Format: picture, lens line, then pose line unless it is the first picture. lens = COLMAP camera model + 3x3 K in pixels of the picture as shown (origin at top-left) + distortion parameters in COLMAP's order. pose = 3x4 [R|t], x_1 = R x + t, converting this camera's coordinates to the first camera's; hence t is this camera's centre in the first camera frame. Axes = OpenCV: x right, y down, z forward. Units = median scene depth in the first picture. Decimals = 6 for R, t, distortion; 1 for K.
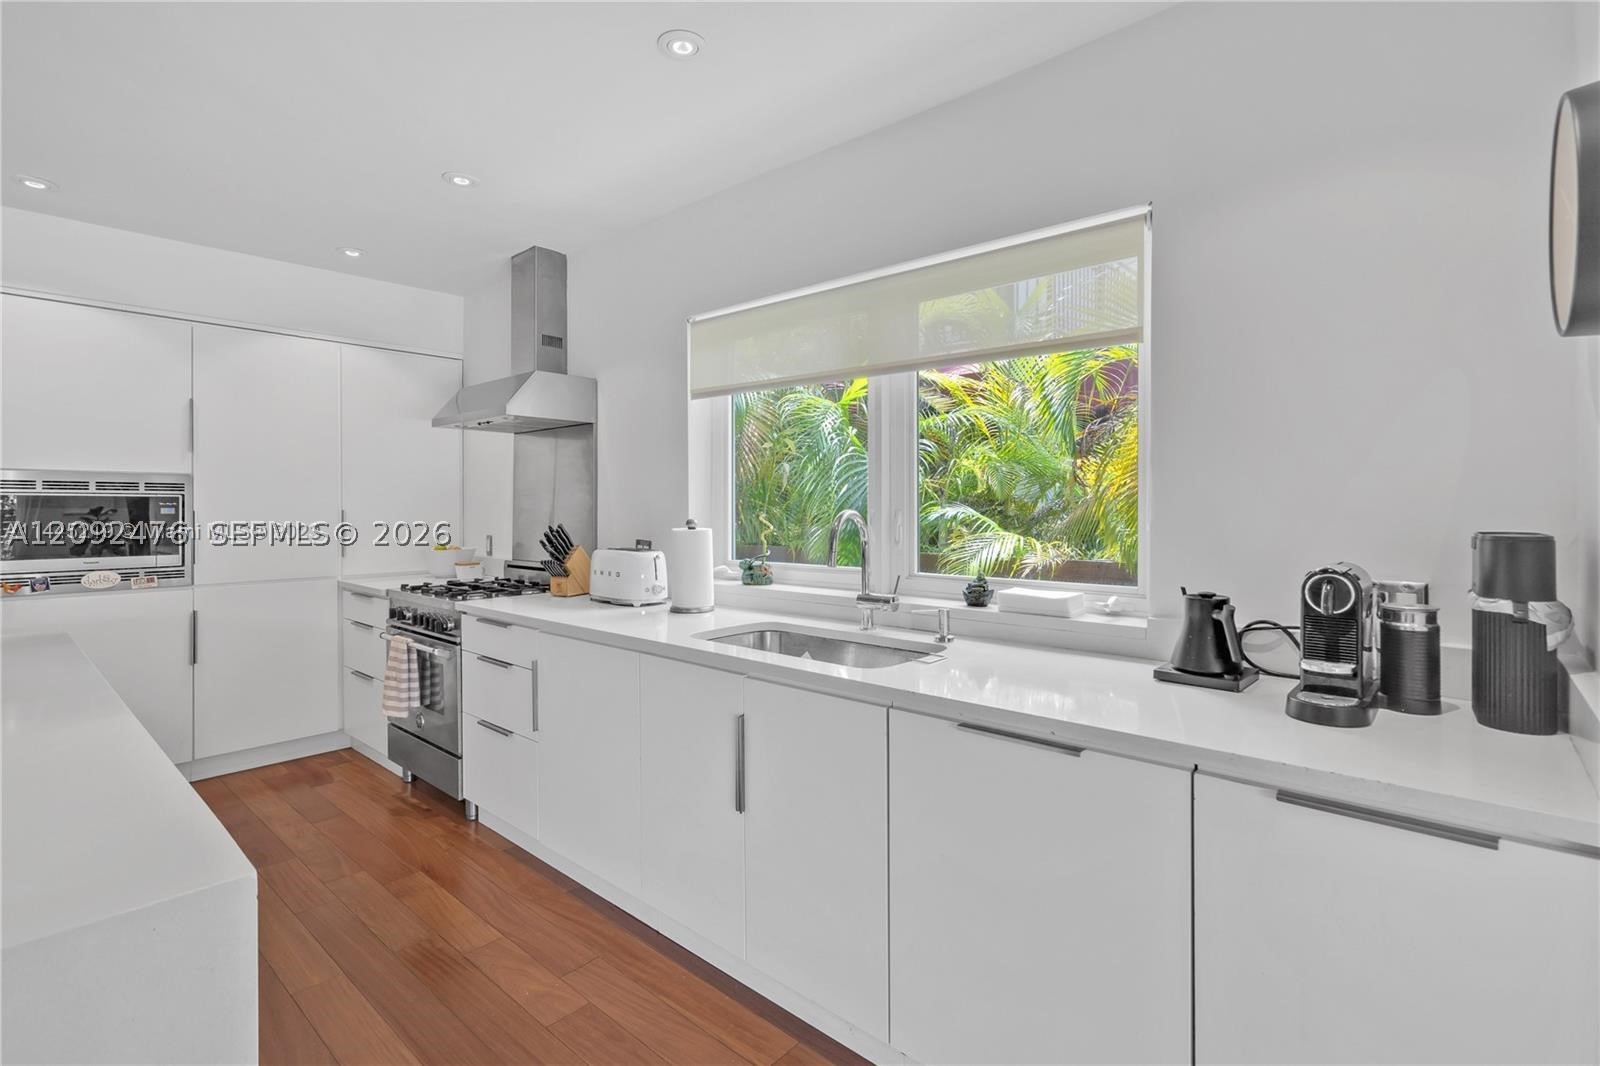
lens RADIAL K [[739.5, 0, 802.1], [0, 739.5, 508.9], [0, 0, 1]] dist [-0.017322, 0.013675]
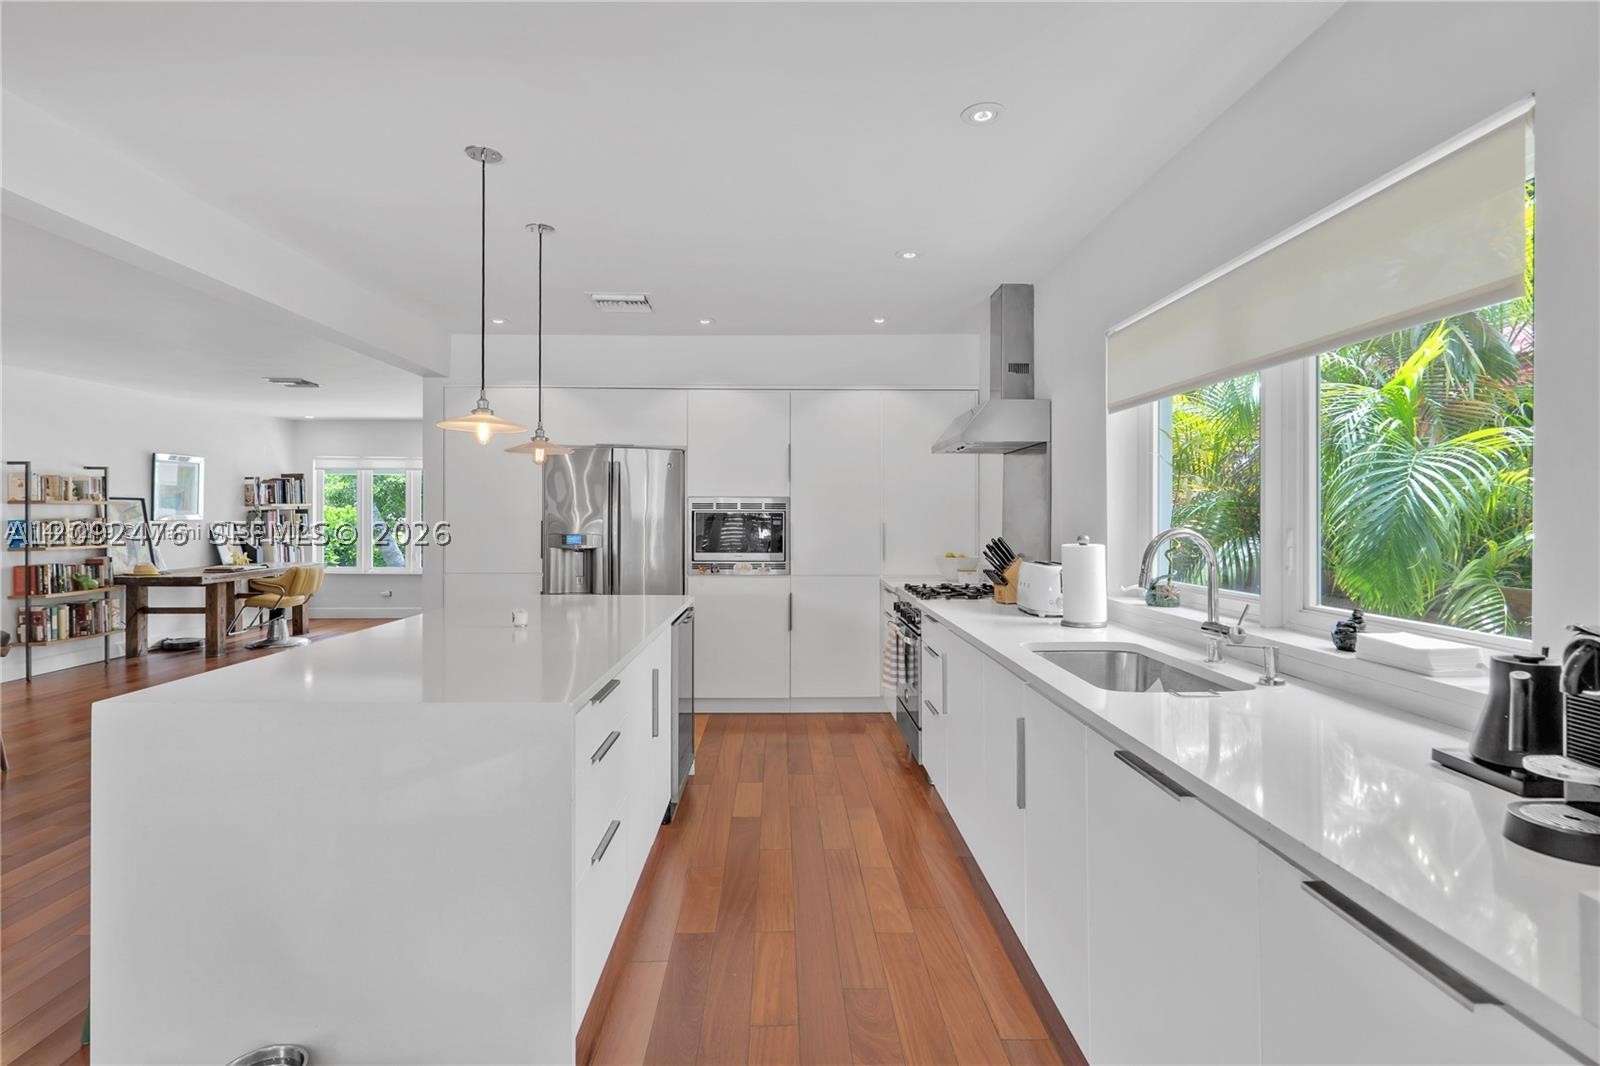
lens RADIAL K [[760.4, 0, 795.0], [0, 760.4, 517.4], [0, 0, 1]] dist [-0.000305, 0.000749]
pose [[0.685309, 0.001471, -0.728251, 0.292249], [-0.003793, 0.999992, -0.001549, -0.006288], [0.728242, 0.003824, 0.685309, -0.002792]]
